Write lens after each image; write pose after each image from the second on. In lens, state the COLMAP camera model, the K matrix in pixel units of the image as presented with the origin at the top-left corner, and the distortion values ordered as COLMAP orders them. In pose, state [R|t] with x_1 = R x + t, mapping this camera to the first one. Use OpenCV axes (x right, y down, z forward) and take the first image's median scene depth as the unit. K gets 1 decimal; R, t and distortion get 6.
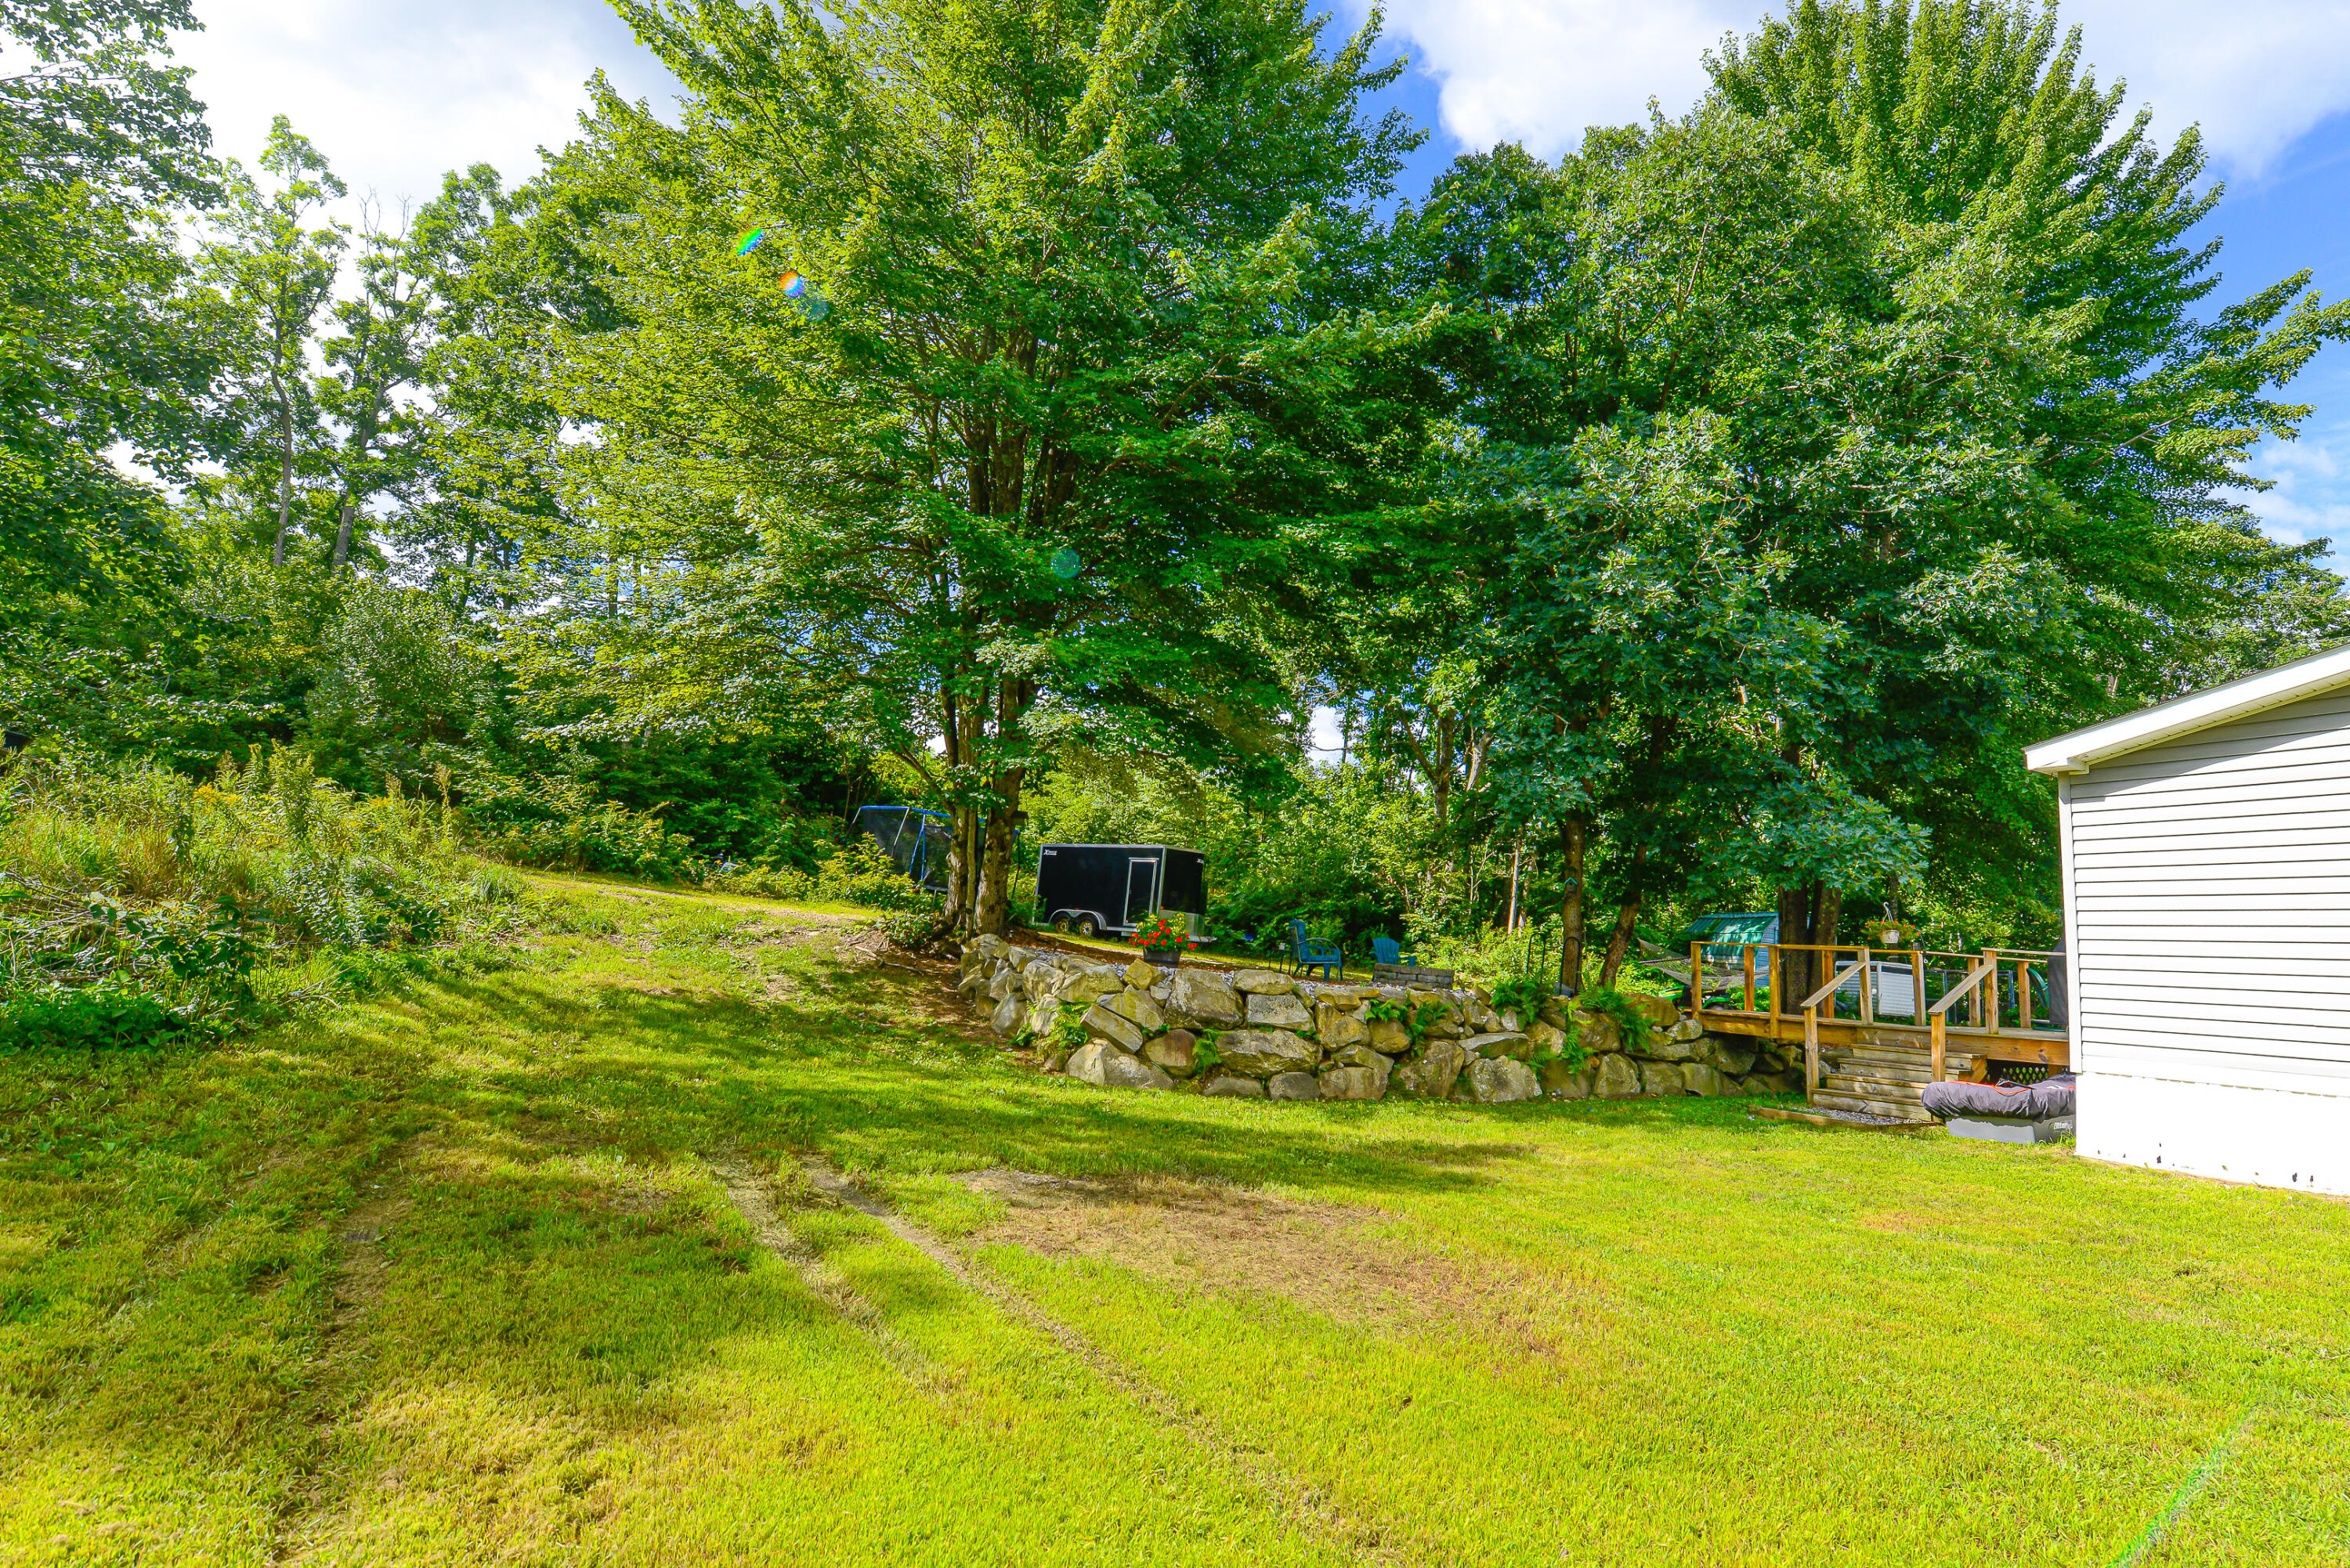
lens RADIAL K [[1167.1, 0, 1175.0], [0, 1167.1, 784.0], [0, 0, 1]] dist [0.001044, -0.000053]
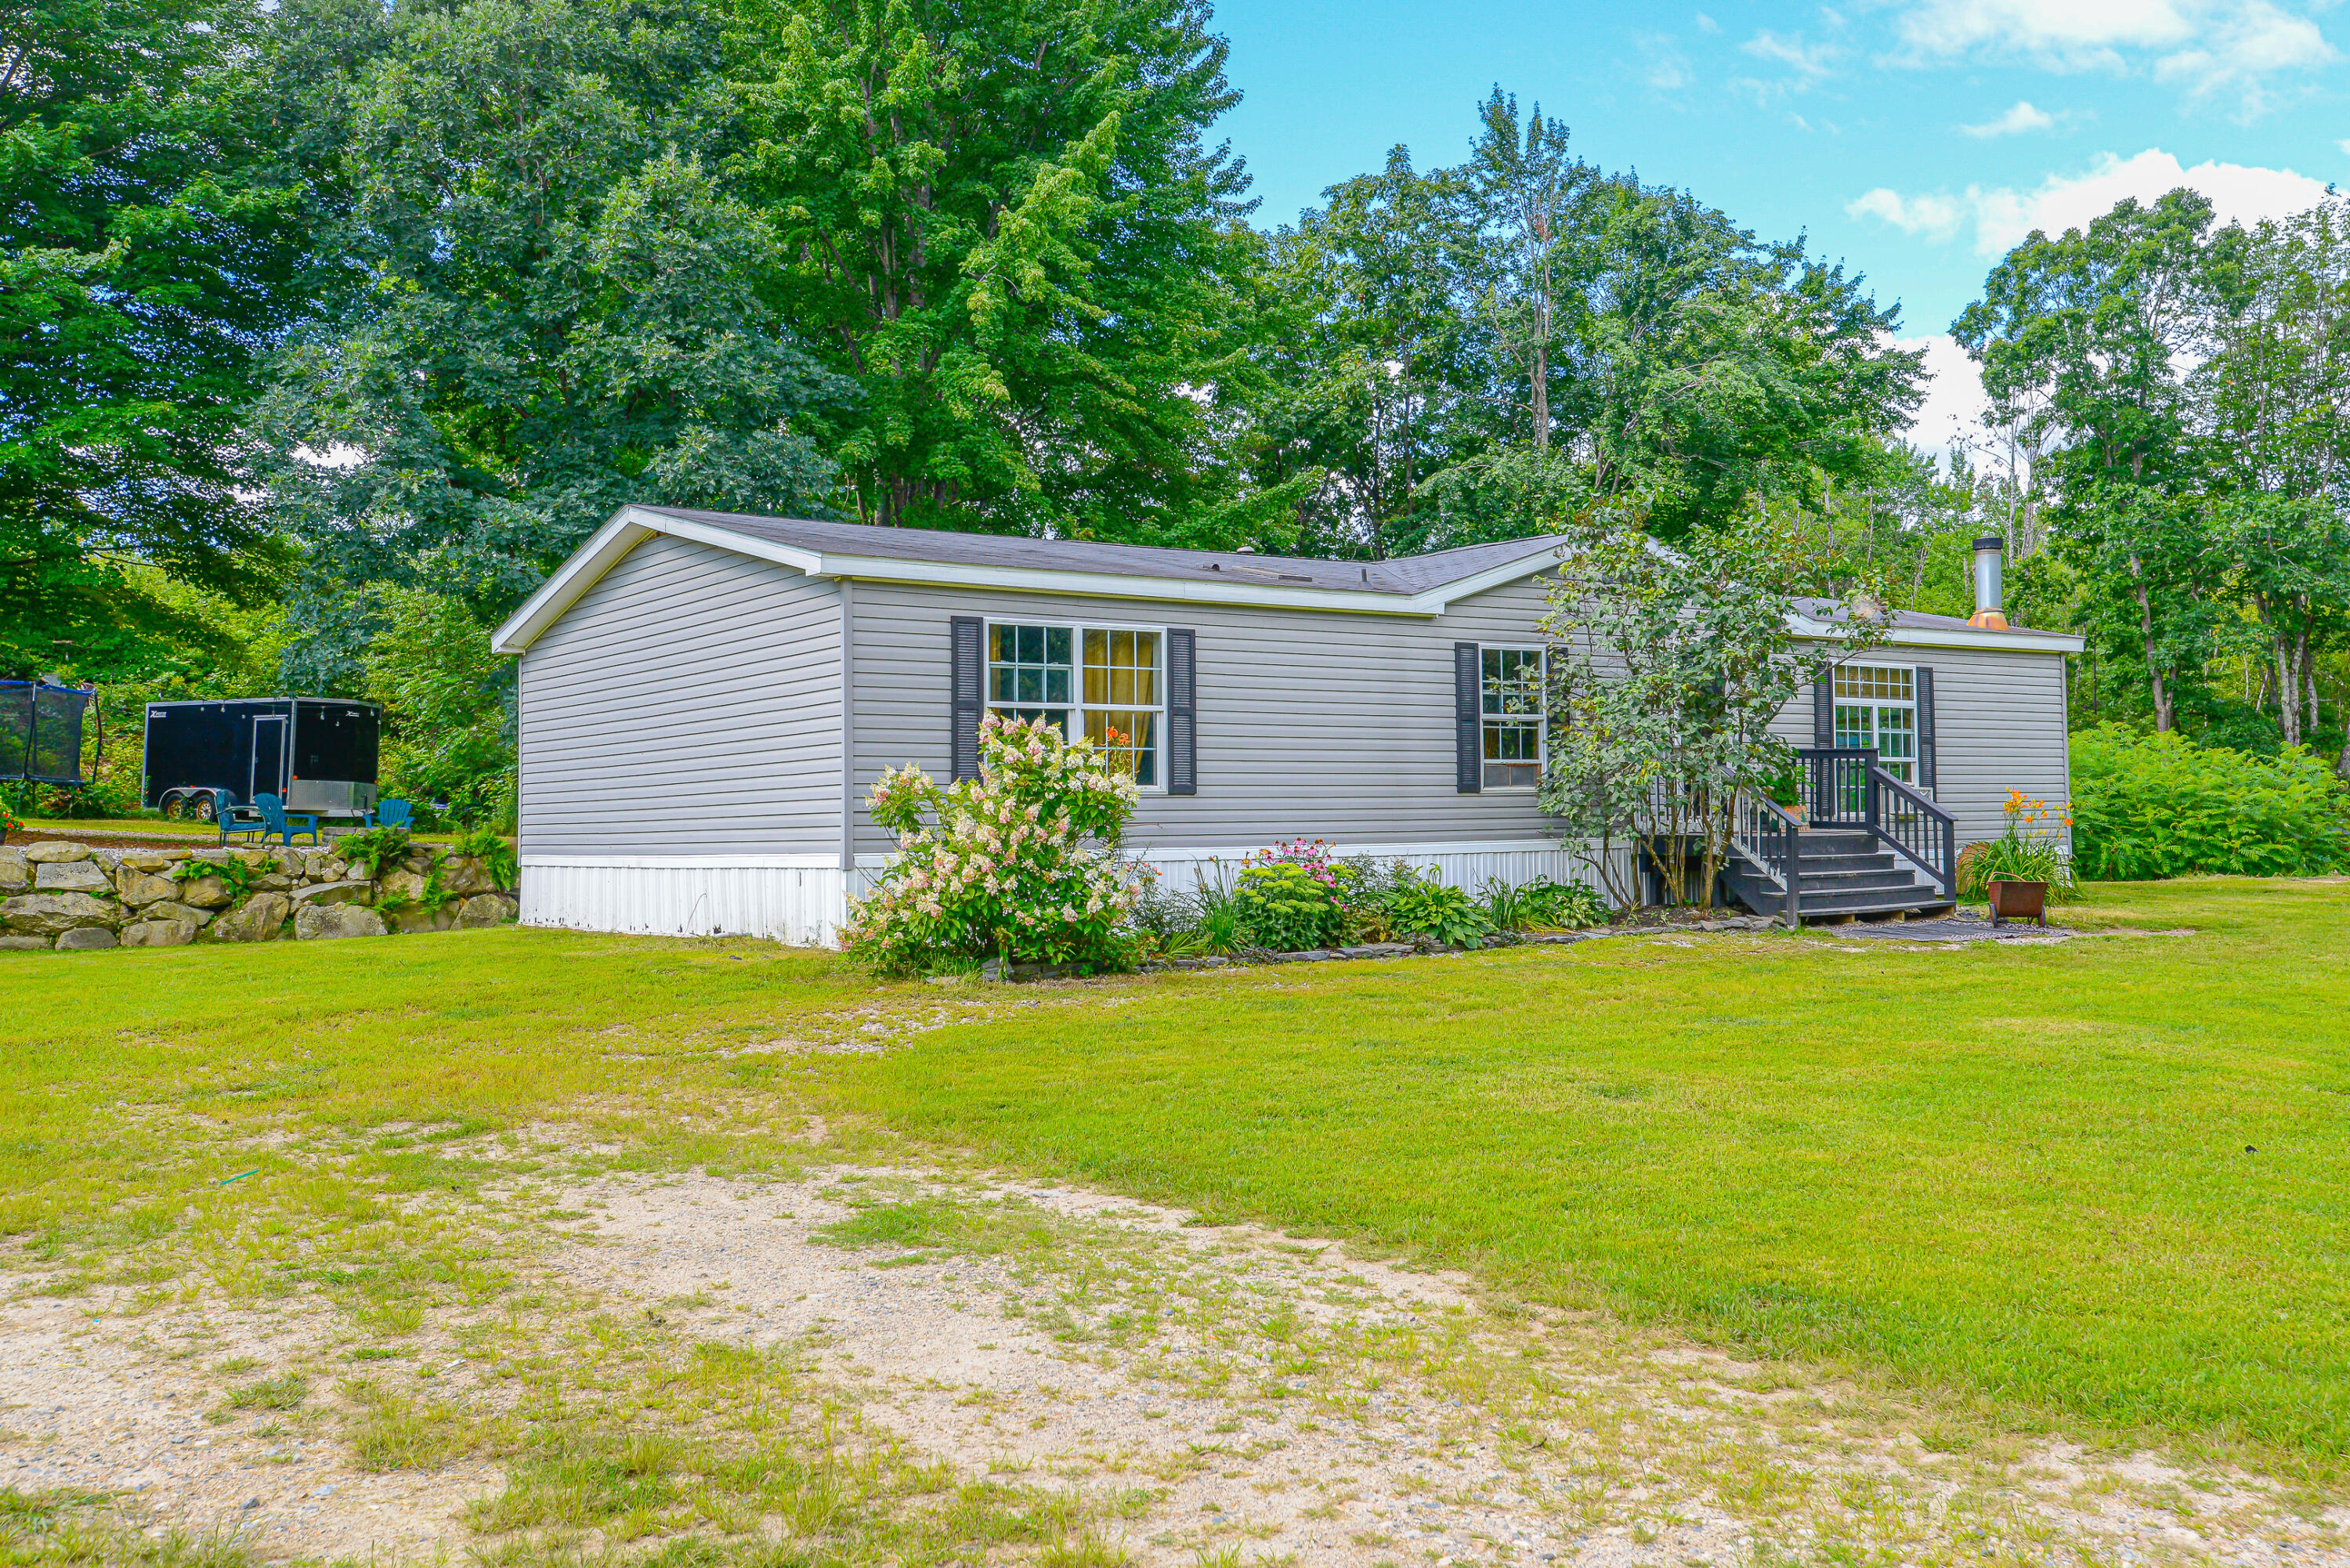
lens RADIAL K [[2207.0, 0, 1278.9], [0, 2207.0, 721.6], [0, 0, 1]] dist [0.005138, 0.011661]
pose [[0.983079, -0.067411, 0.170328, 0.850183], [0.050426, 0.993490, 0.102153, -0.107030], [-0.176105, -0.091835, 0.980078, -1.229834]]
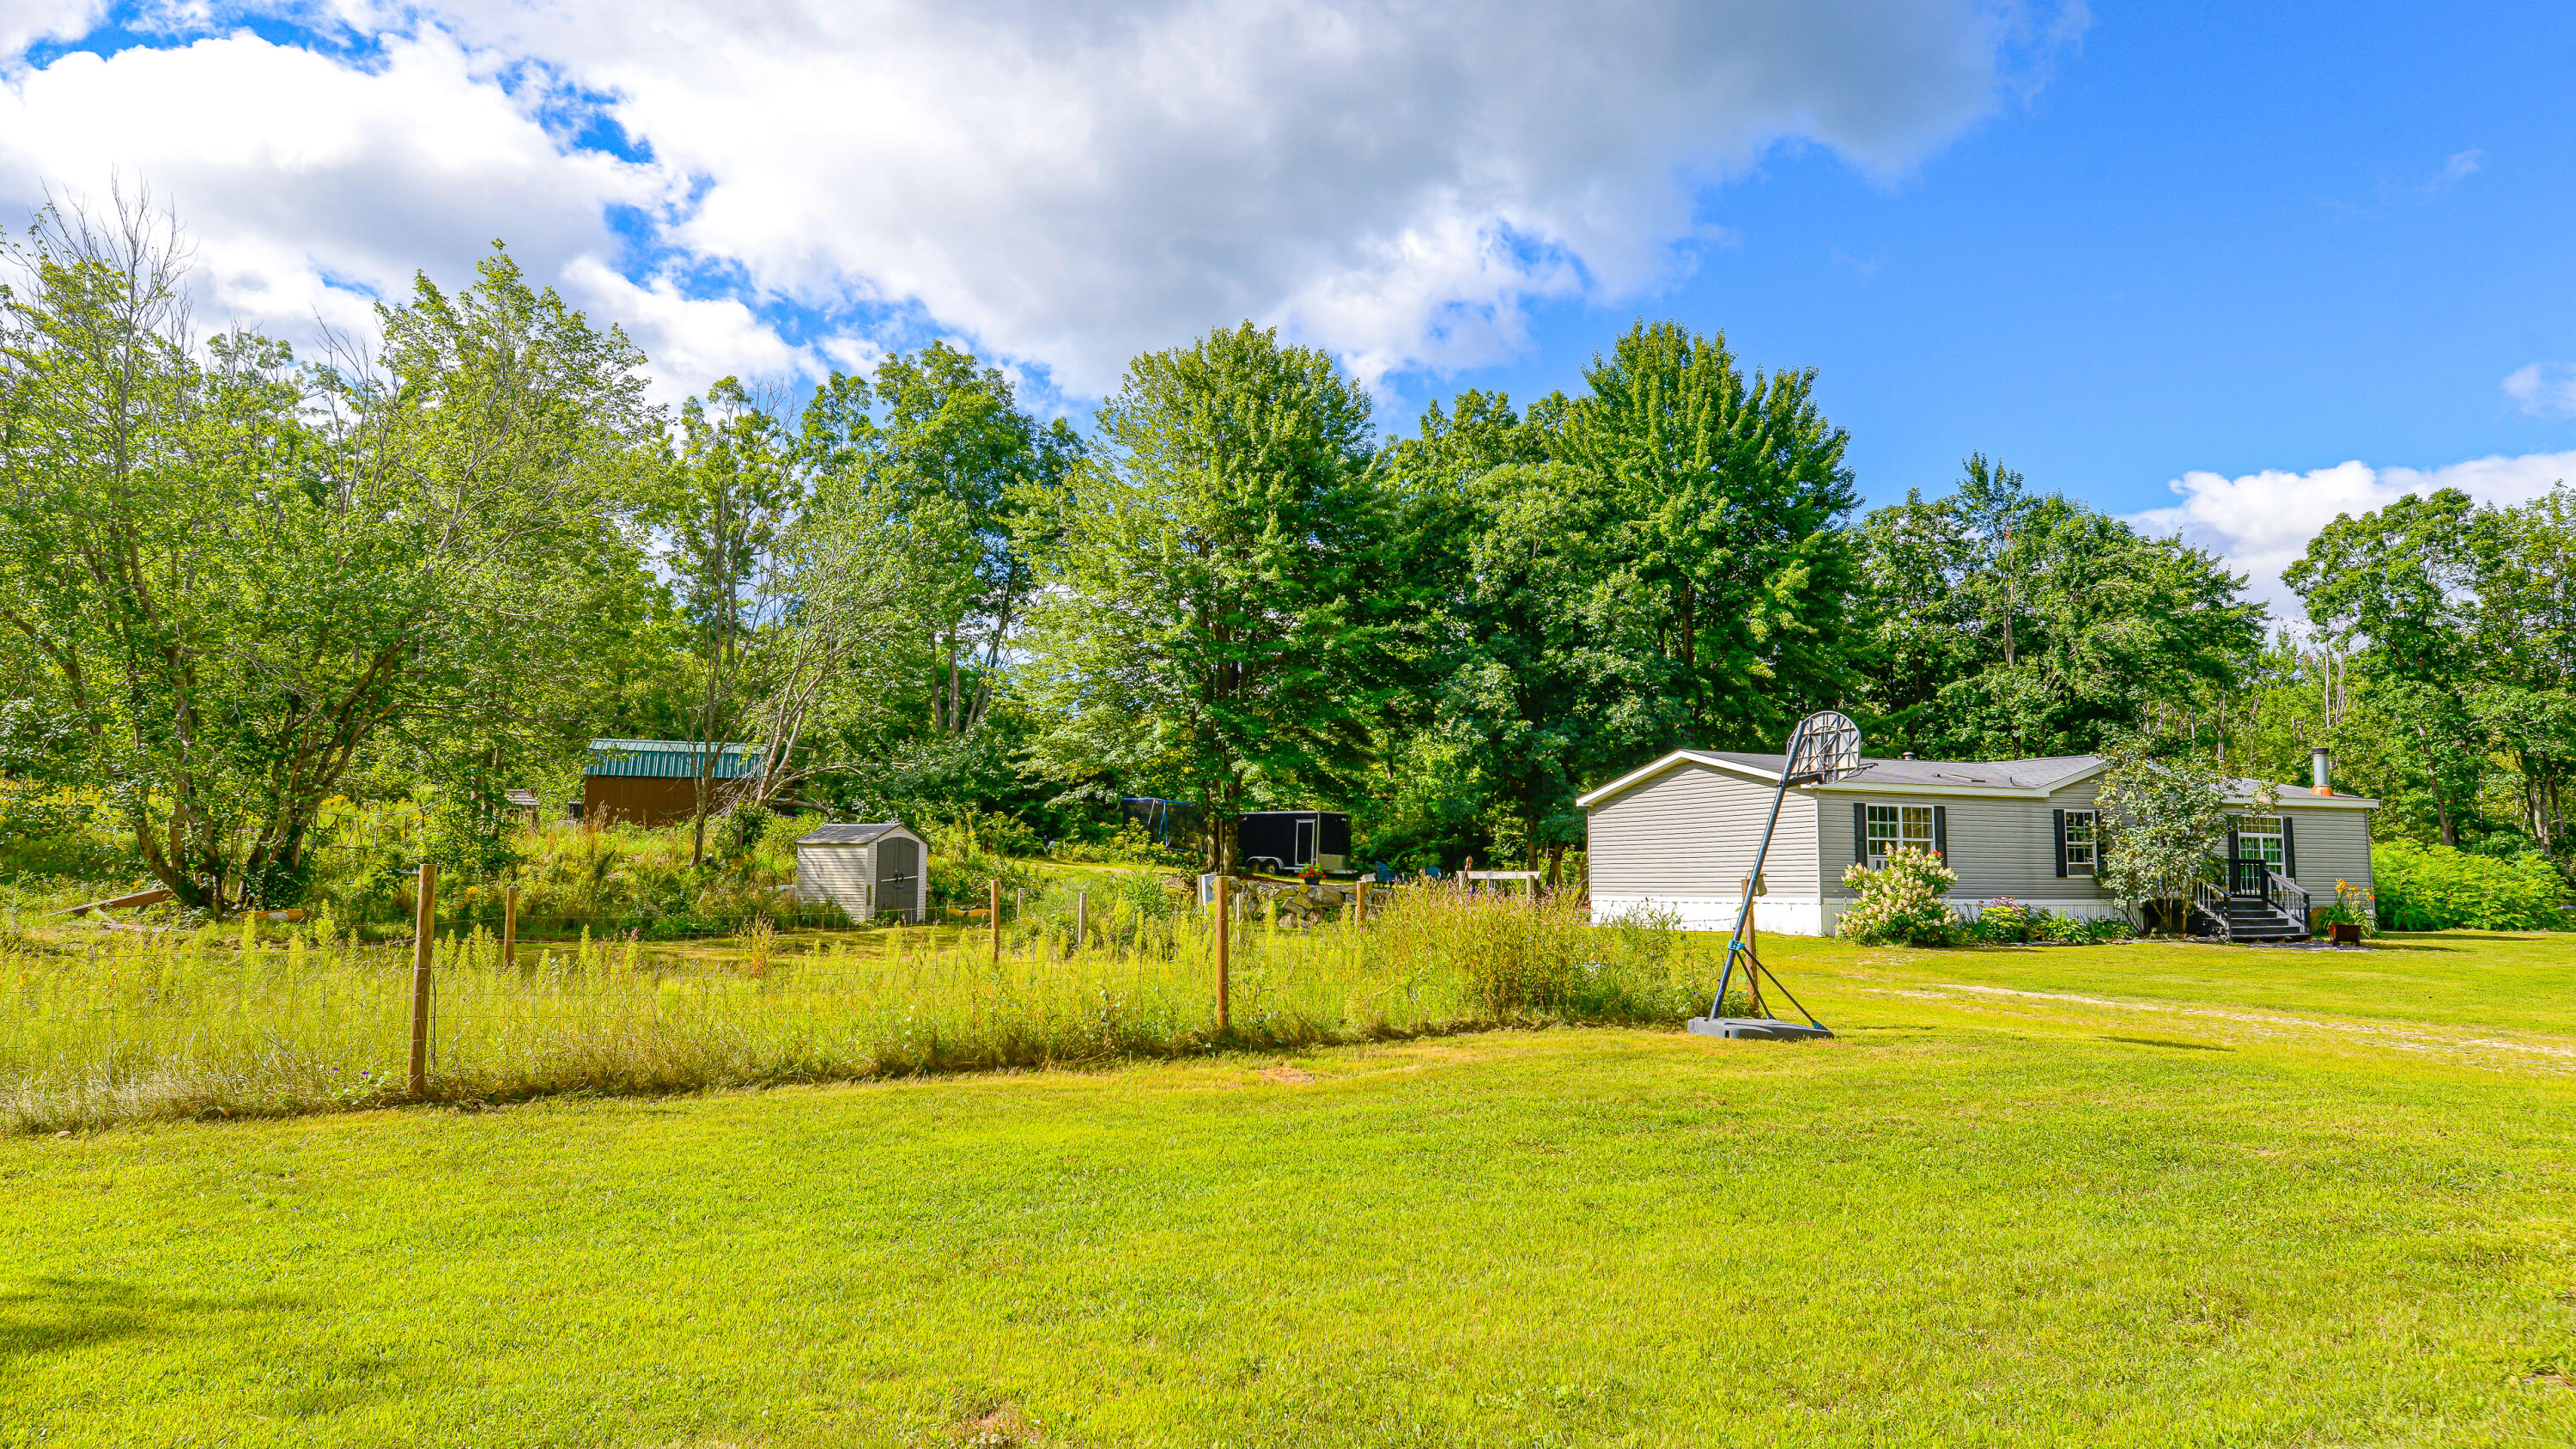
lens RADIAL K [[1678.7, 0, 1215.3], [0, 1678.7, 718.8], [0, 0, 1]] dist [0.003080, -0.000326]
pose [[0.994261, -0.062419, -0.086879, 0.118250], [0.065896, 0.997112, 0.037743, -0.342276], [0.084272, -0.043251, 0.995504, -2.543476]]
